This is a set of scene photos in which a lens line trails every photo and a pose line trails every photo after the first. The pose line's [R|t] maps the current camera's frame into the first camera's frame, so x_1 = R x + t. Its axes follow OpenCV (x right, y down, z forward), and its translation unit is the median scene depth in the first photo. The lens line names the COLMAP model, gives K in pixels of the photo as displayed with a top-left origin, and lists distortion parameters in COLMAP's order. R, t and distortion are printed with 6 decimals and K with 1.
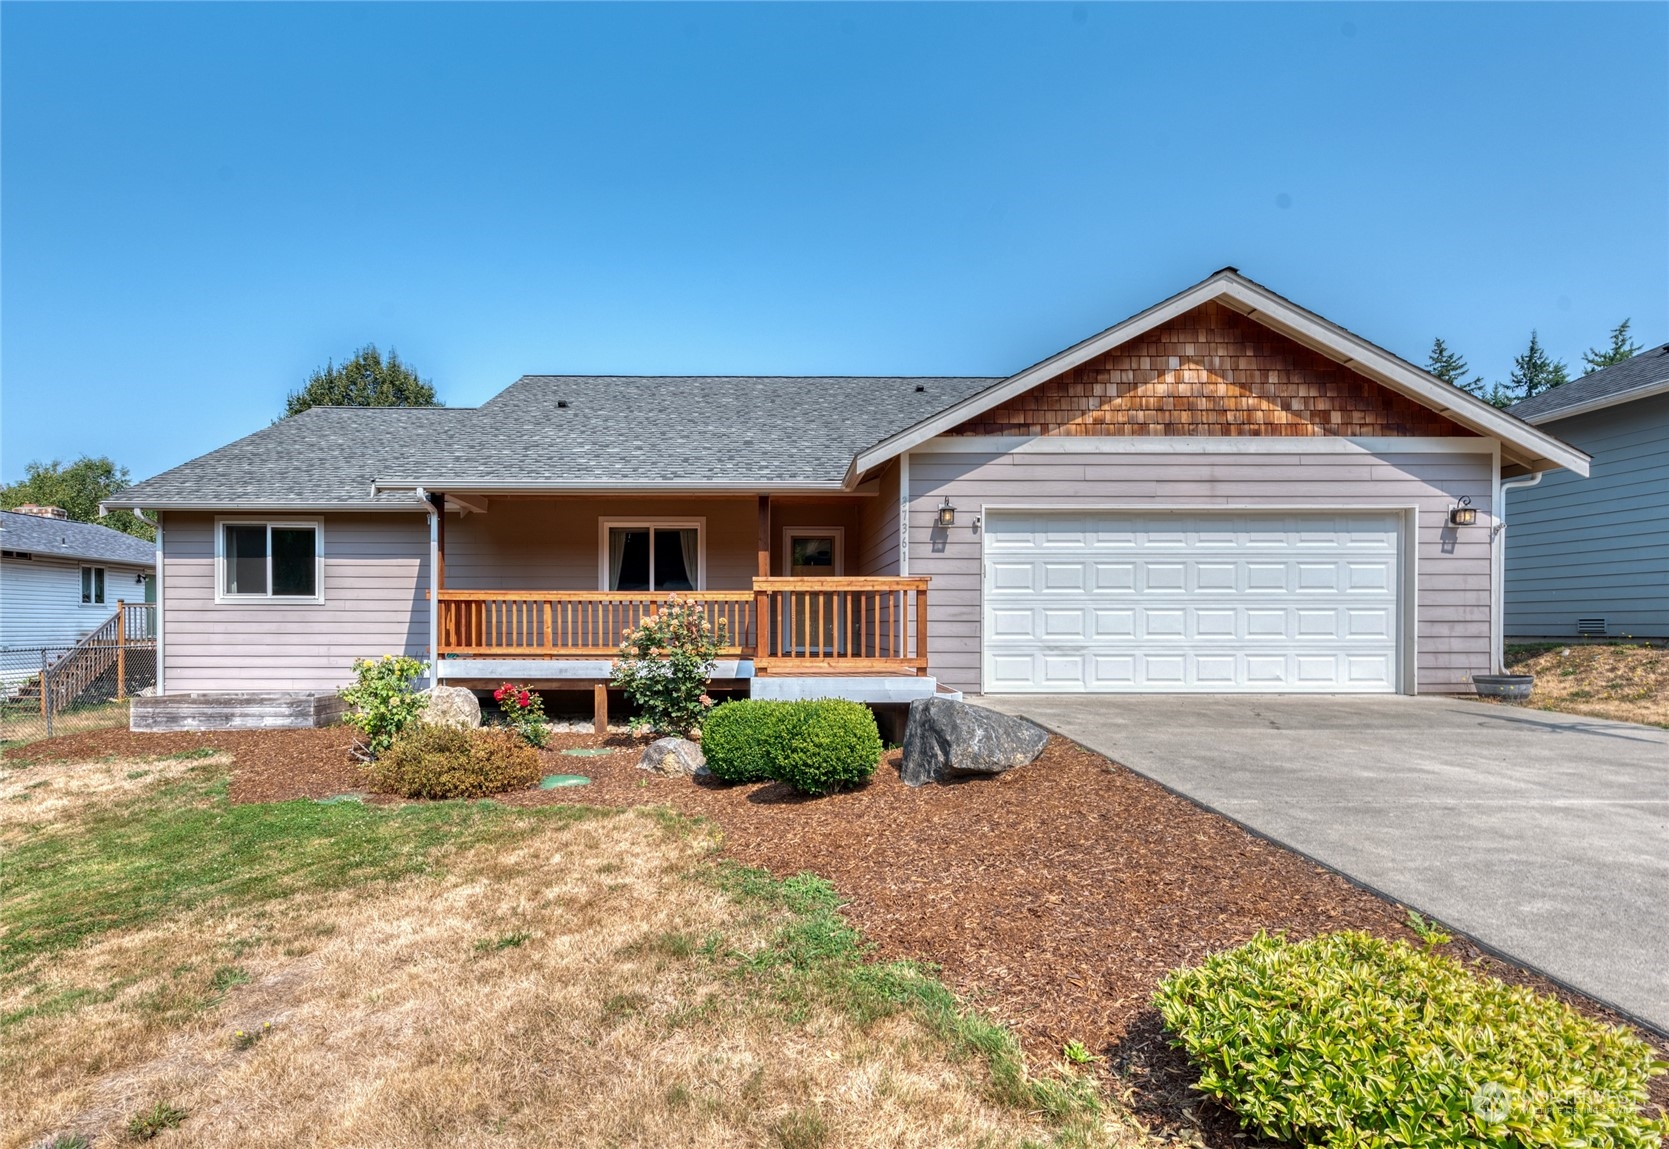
lens RADIAL K [[836.5, 0, 757.8], [0, 836.5, 638.1], [0, 0, 1]] dist [0.010702, -0.000908]
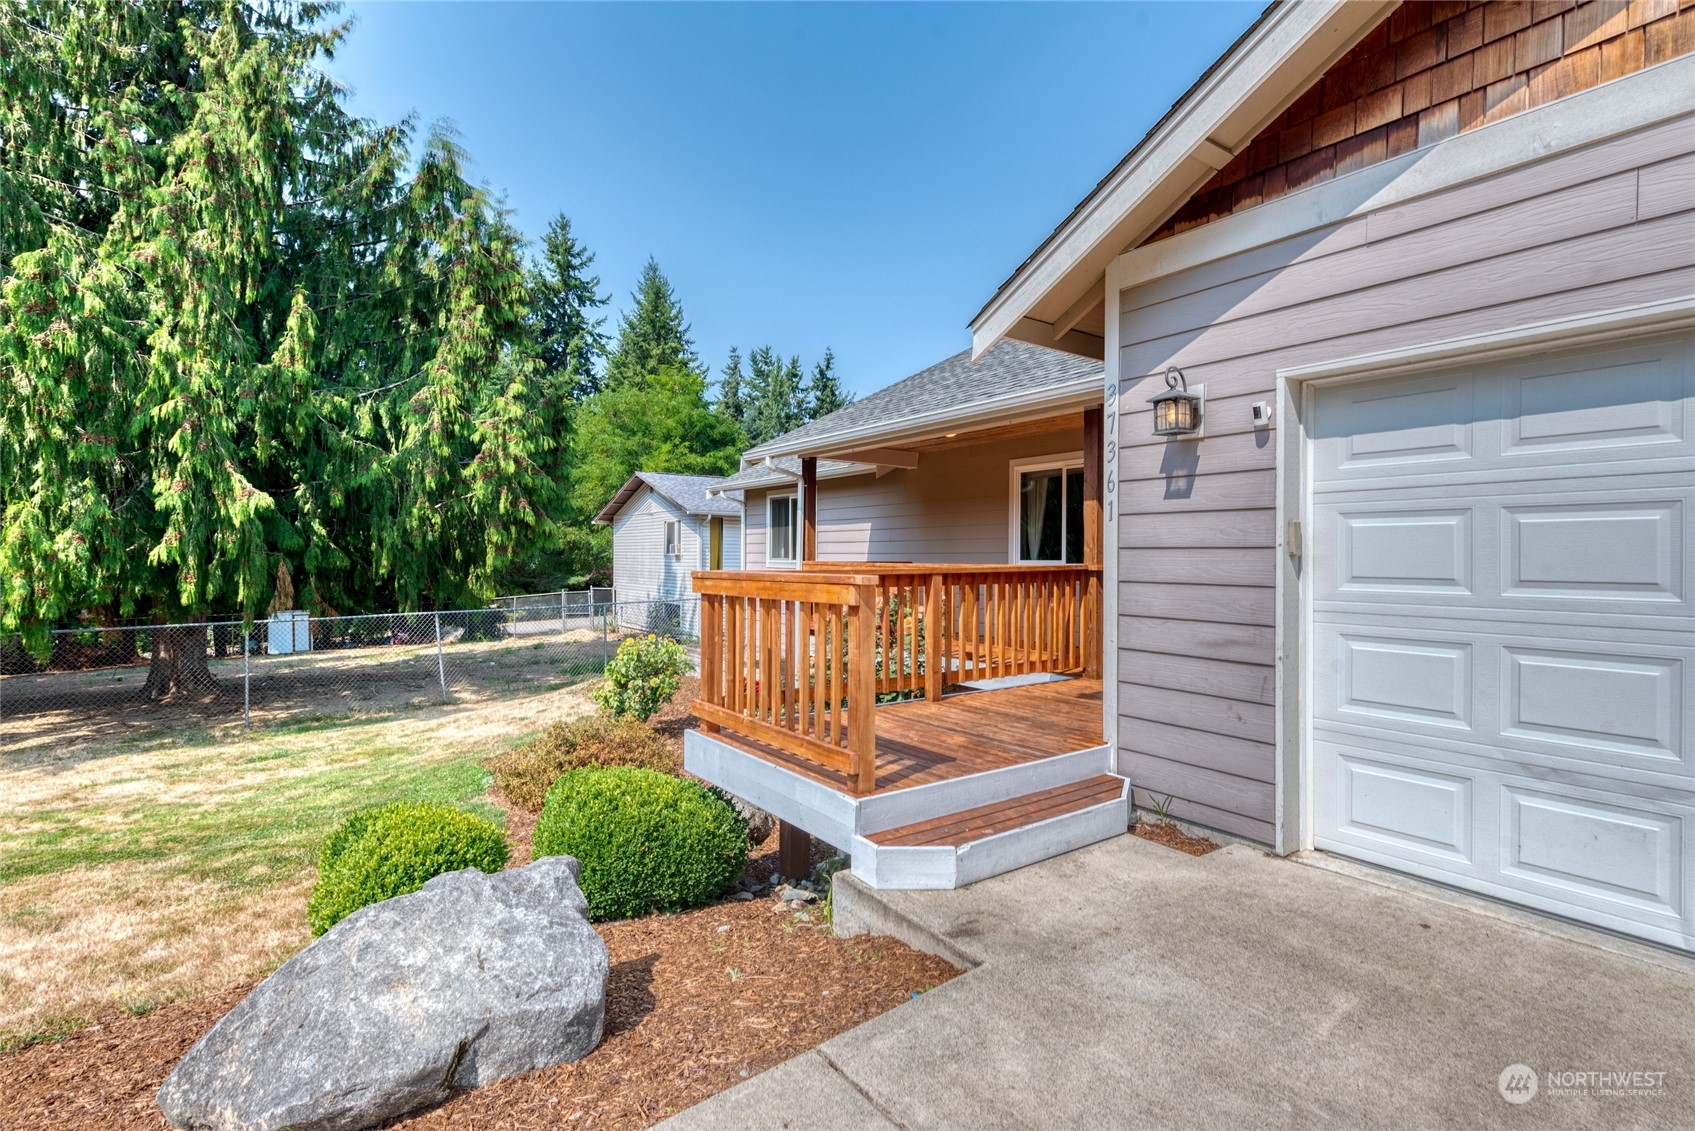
lens RADIAL K [[794.8, 0, 847.5], [0, 794.8, 565.5], [0, 0, 1]] dist [-0.002391, -0.000648]
pose [[0.577957, 0.009278, -0.816014, 0.448371], [-0.009913, 0.999941, 0.004348, -0.066294], [0.816007, 0.005576, 0.578015, 0.608693]]
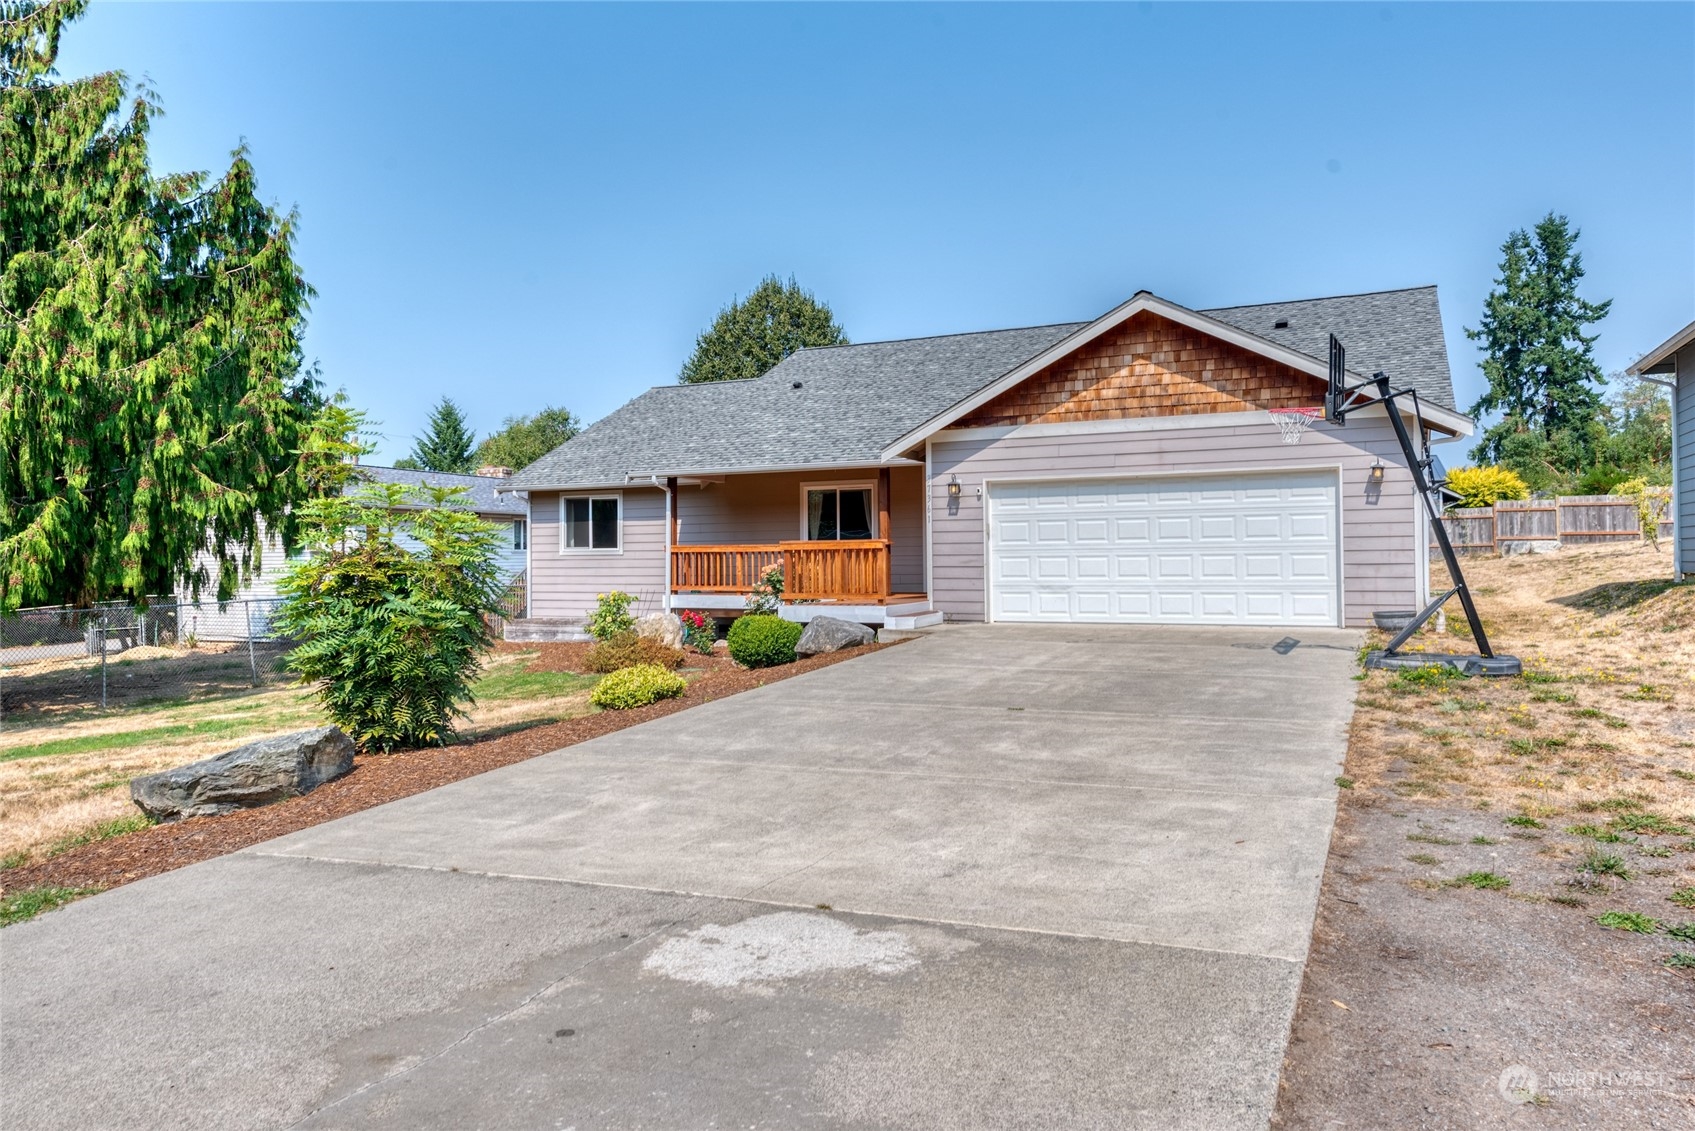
lens RADIAL K [[1136.1, 0, 850.1], [0, 1136.1, 559.4], [0, 0, 1]] dist [0.004024, -0.000042]
pose [[0.903392, -0.010058, -0.428698, 0.831882], [0.005816, 0.999920, -0.011203, -0.012891], [0.428776, 0.007628, 0.903379, -0.699493]]
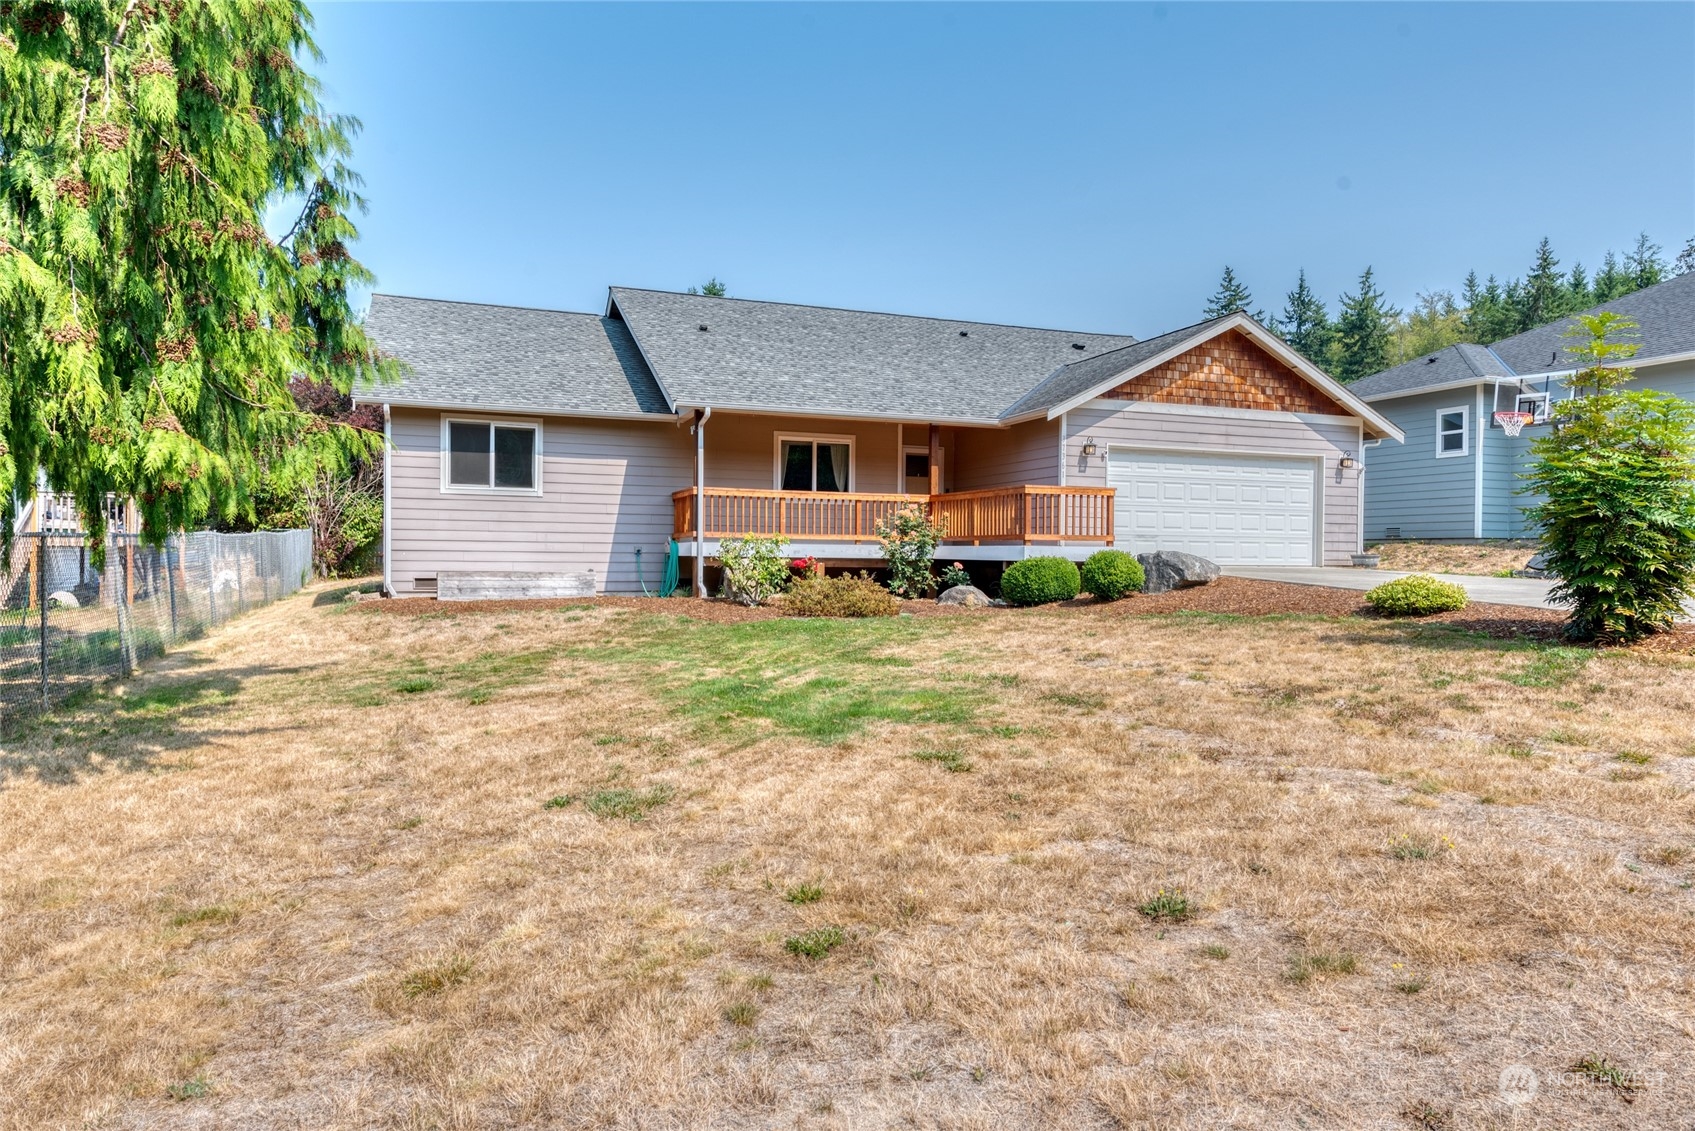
lens RADIAL K [[1089.7, 0, 847.5], [0, 1089.7, 565.5], [0, 0, 1]] dist [0.028511, 0.001099]
pose [[0.936046, 0.005905, 0.351828, -0.882889], [-0.004644, 0.999979, -0.004426, 0.078804], [-0.351847, 0.002509, 0.936054, -0.720272]]
